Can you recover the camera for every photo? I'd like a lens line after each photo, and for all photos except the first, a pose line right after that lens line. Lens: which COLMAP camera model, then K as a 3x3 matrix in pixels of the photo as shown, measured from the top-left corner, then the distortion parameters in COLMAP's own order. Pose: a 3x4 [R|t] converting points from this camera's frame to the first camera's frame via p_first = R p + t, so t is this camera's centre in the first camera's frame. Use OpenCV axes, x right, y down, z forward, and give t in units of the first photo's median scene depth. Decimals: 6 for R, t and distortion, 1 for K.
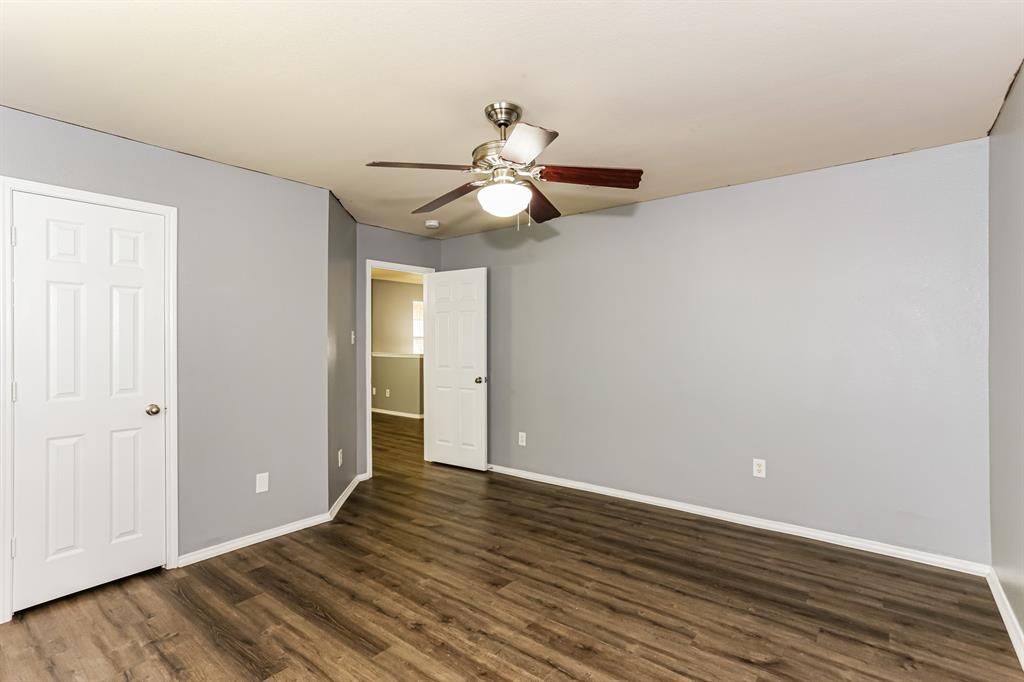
lens RADIAL K [[489.1, 0, 508.9], [0, 489.1, 341.1], [0, 0, 1]] dist [-0.005391, 0.002120]
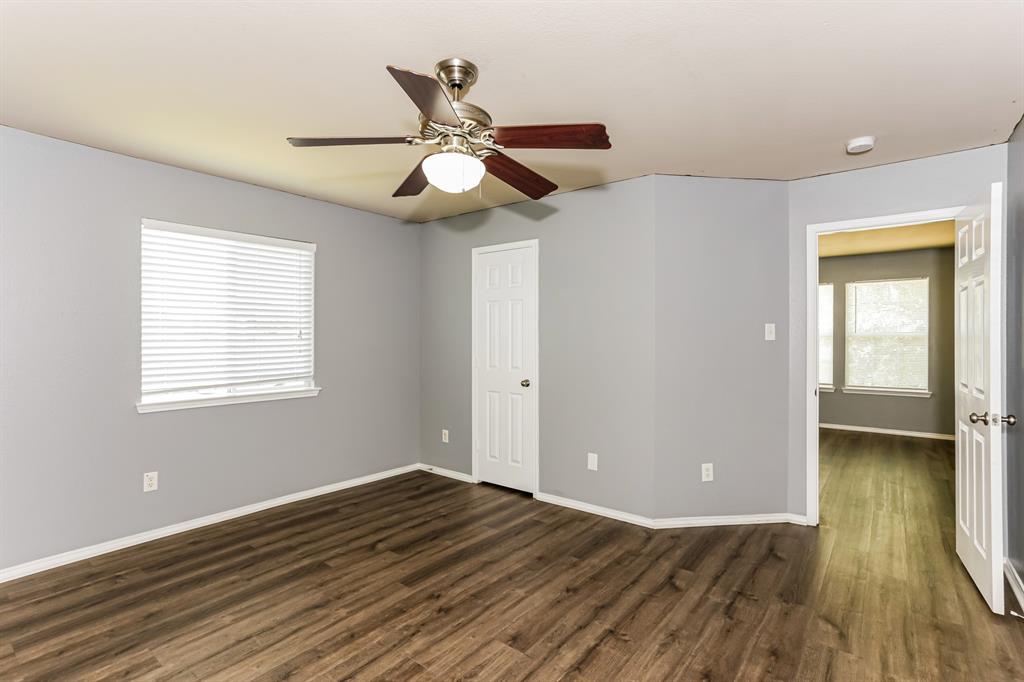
lens RADIAL K [[489.1, 0, 509.1], [0, 489.1, 338.8], [0, 0, 1]] dist [-0.005391, 0.002120]
pose [[0.004656, 0.001236, -0.999988, 0.727905], [0.002036, 0.999997, 0.001245, 0.004230], [0.999987, -0.002042, 0.004653, 0.930915]]
